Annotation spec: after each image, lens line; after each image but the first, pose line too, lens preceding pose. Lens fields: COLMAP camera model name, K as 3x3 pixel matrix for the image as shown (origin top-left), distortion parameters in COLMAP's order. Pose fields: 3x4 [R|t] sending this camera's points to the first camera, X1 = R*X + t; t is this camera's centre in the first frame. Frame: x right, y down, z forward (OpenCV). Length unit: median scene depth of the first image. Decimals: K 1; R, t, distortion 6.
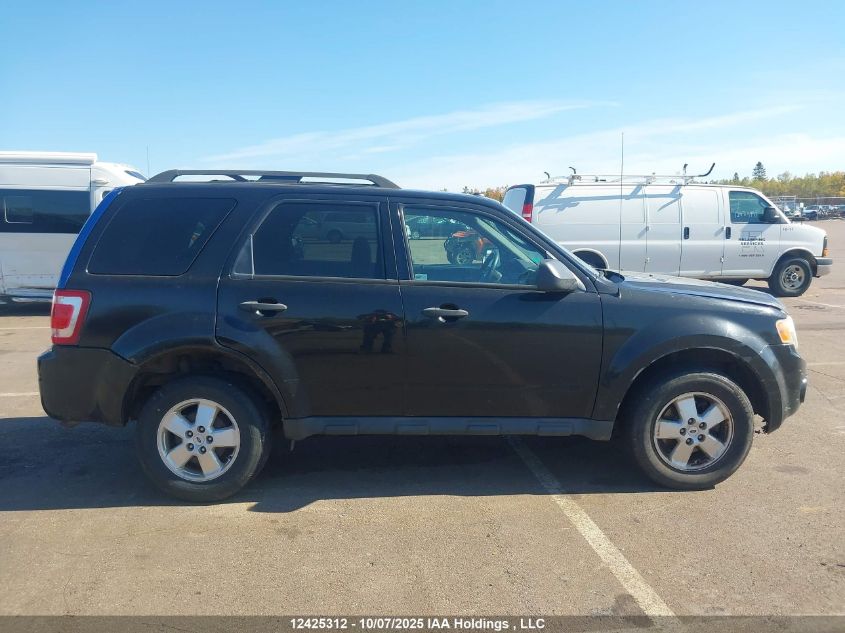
lens RADIAL K [[664.2, 0, 426.1], [0, 664.2, 319.1], [0, 0, 1]] dist [0.014679, -0.016574]
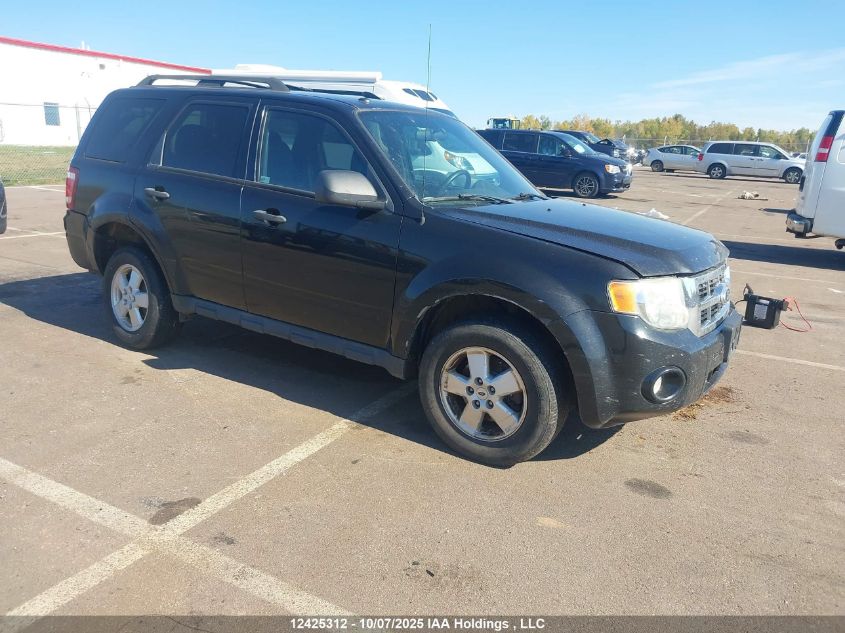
lens RADIAL K [[664.2, 0, 429.9], [0, 664.2, 318.1], [0, 0, 1]] dist [0.014679, -0.016574]
pose [[0.817457, 0.193294, -0.542587, 0.792140], [-0.137373, 0.980252, 0.142245, -0.035682], [0.559367, -0.041743, 0.827868, 0.276328]]
